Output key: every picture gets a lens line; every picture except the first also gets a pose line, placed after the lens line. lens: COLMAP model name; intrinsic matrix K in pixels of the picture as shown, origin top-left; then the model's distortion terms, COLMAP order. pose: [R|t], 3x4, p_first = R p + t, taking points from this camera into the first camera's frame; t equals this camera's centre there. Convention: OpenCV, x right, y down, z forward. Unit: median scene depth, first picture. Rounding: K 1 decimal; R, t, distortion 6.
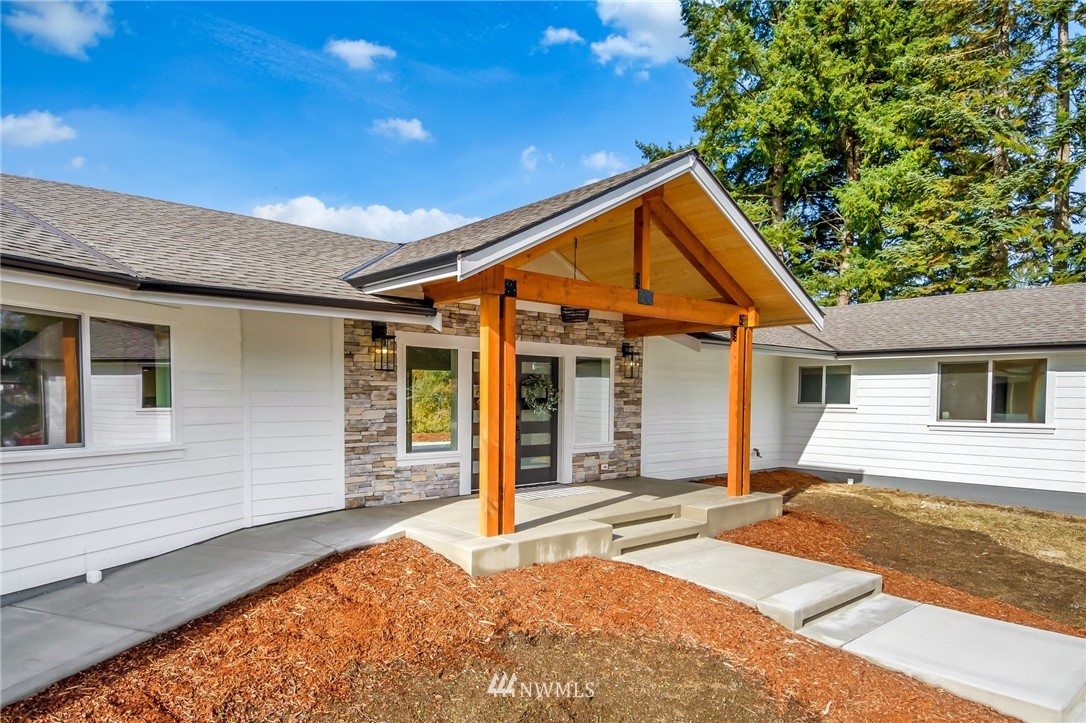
lens RADIAL K [[512.1, 0, 547.9], [0, 512.1, 365.4], [0, 0, 1]] dist [-0.000233, -0.000233]
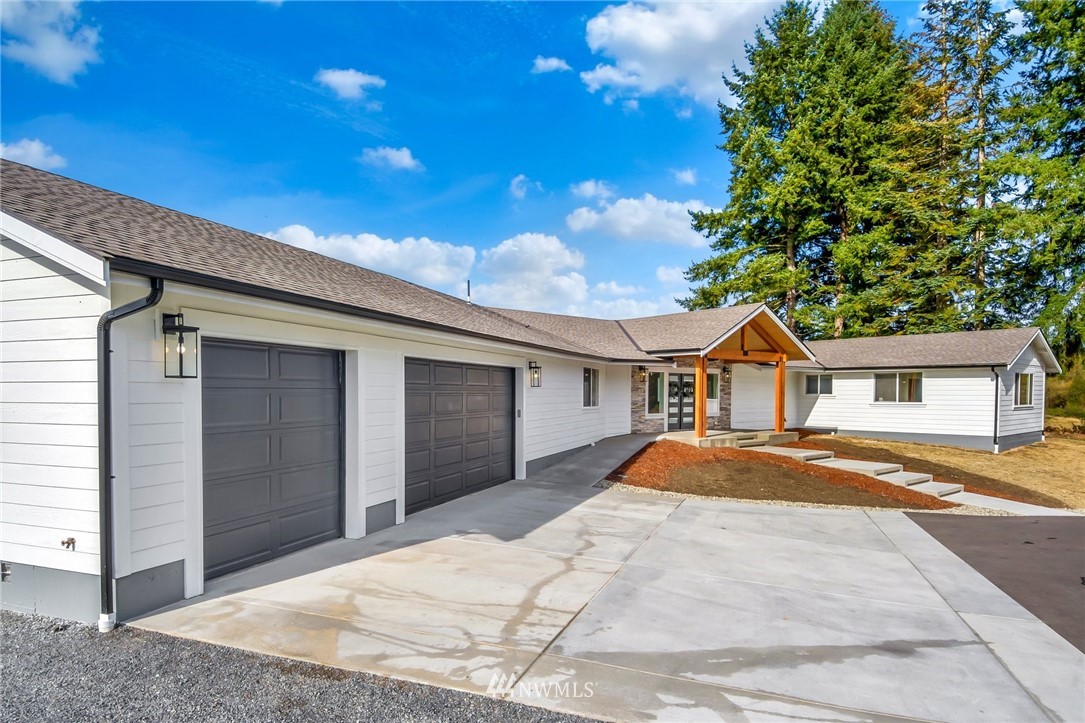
lens RADIAL K [[502.9, 0, 542.5], [0, 502.9, 361.5], [0, 0, 1]] dist [0.002054, 0.000277]
pose [[0.999481, -0.008029, -0.031193, -0.439080], [0.008061, 0.999967, 0.000903, -0.057414], [0.031185, -0.001154, 0.999513, -0.921579]]
